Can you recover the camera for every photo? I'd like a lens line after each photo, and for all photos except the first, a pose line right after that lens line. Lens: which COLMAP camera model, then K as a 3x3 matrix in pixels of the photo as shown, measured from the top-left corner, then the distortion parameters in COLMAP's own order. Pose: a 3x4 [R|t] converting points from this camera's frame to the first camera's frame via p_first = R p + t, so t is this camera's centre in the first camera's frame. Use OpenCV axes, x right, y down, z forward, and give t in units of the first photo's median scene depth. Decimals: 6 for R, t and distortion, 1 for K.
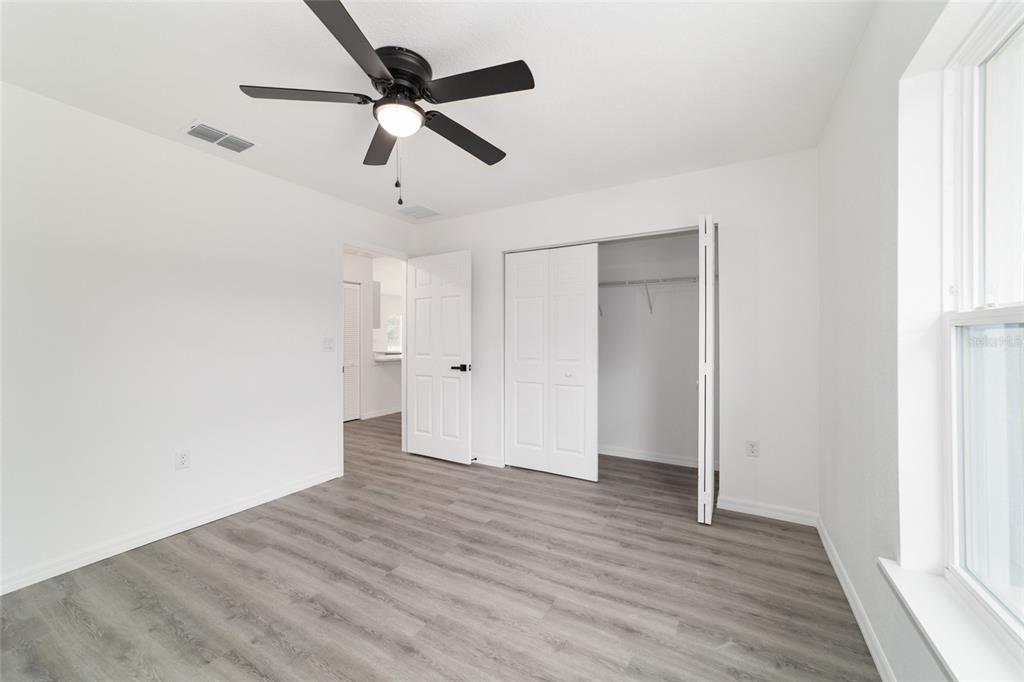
lens RADIAL K [[391.9, 0, 510.5], [0, 391.9, 337.2], [0, 0, 1]] dist [-0.016684, 0.007981]
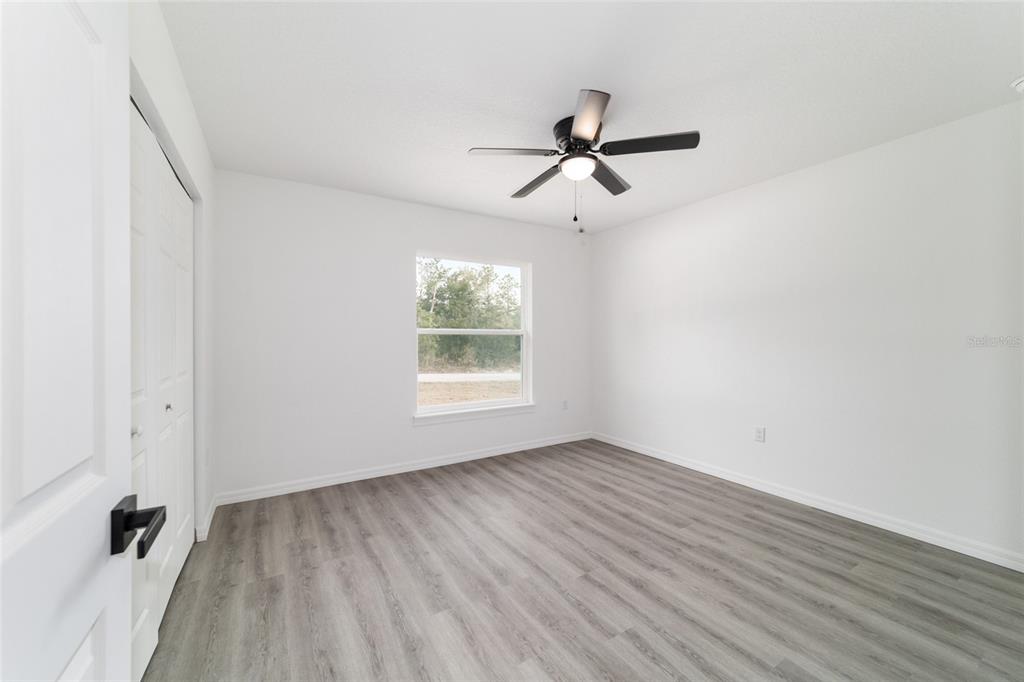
lens RADIAL K [[391.9, 0, 510.5], [0, 391.9, 337.2], [0, 0, 1]] dist [-0.016684, 0.007981]
pose [[-0.879122, 0.004094, 0.476580, -0.568185], [0.002140, 0.999987, -0.004644, 0.008628], [-0.476593, -0.003063, -0.879119, 1.814655]]
